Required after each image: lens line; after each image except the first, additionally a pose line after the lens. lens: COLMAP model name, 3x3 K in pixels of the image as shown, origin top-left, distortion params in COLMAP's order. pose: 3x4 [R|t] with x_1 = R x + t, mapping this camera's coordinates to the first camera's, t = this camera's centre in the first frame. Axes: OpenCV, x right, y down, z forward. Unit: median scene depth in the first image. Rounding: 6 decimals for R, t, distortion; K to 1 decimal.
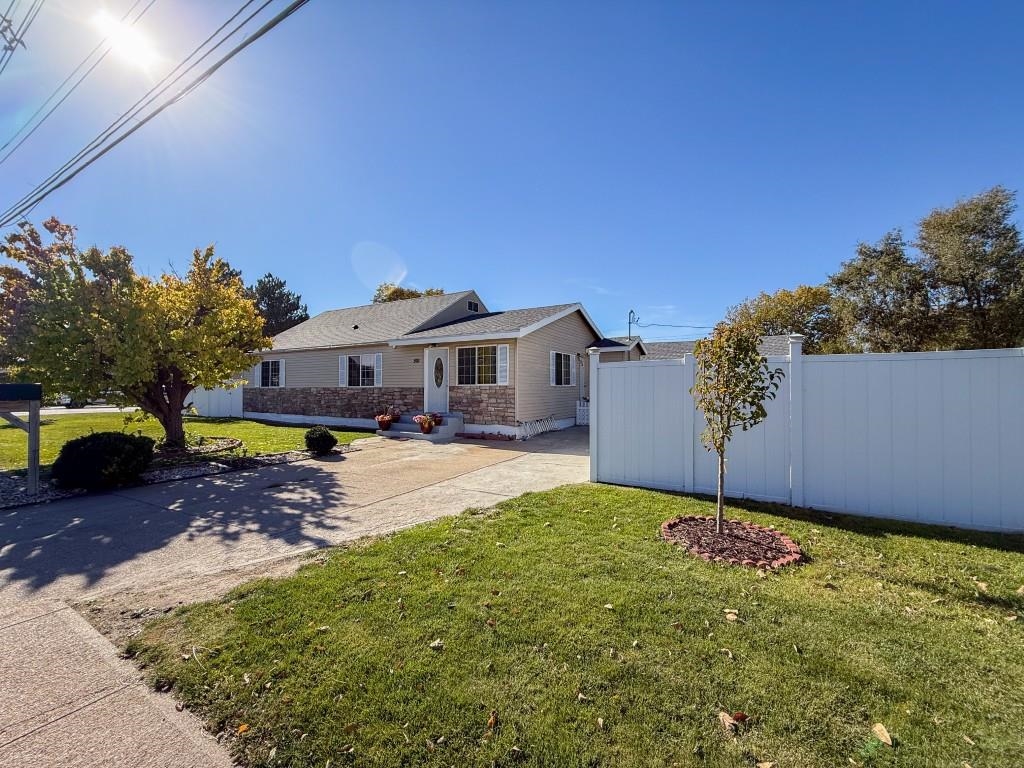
lens RADIAL K [[408.2, 0, 521.0], [0, 408.2, 382.2], [0, 0, 1]] dist [0.001246, -0.001057]
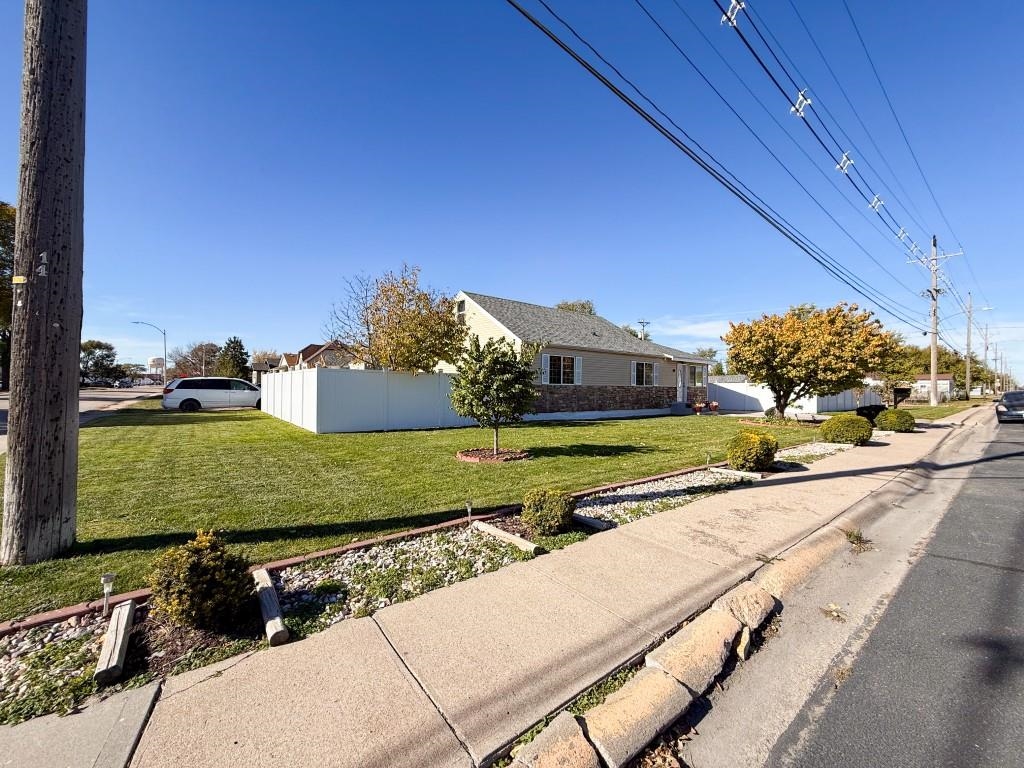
lens RADIAL K [[408.2, 0, 513.6], [0, 408.2, 384.7], [0, 0, 1]] dist [0.001246, -0.001057]
pose [[0.370932, 0.016583, 0.928512, -1.865329], [-0.018606, 0.999773, -0.010423, 0.030292], [-0.928474, -0.013409, 0.371156, 0.924692]]
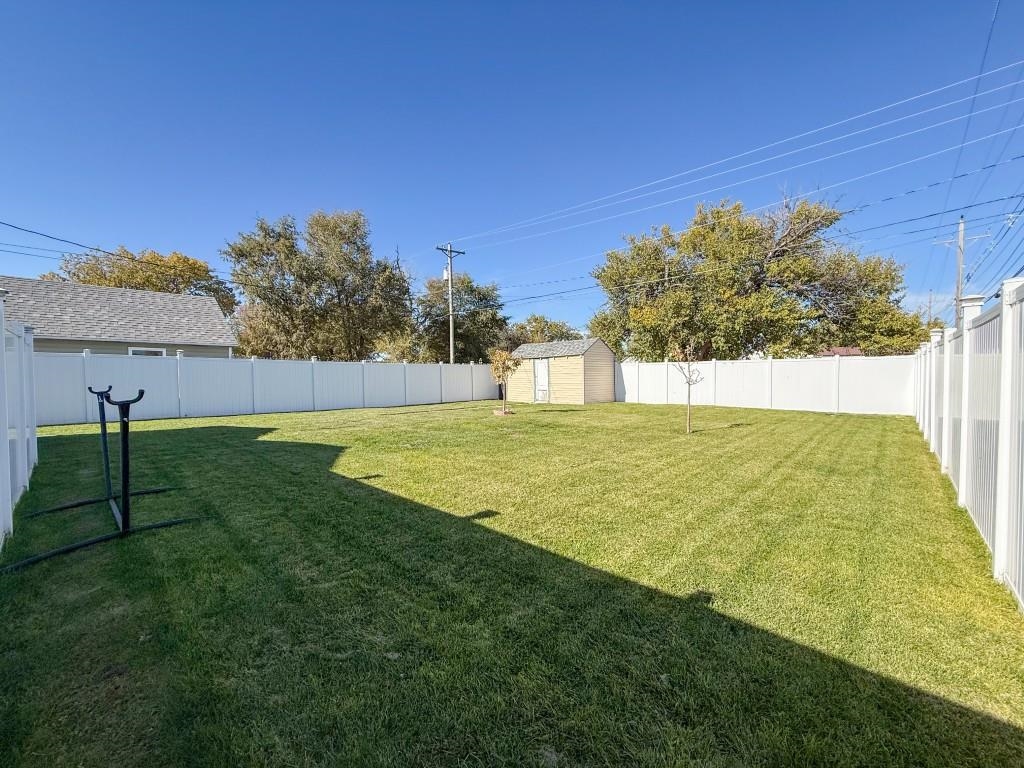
lens RADIAL K [[408.2, 0, 507.9], [0, 408.2, 385.3], [0, 0, 1]] dist [0.001246, -0.001057]
pose [[0.235943, -0.025456, 0.971433, 0.090126], [-0.010951, 0.999524, 0.028852, 0.018342], [-0.971705, -0.017445, 0.235552, 0.430112]]
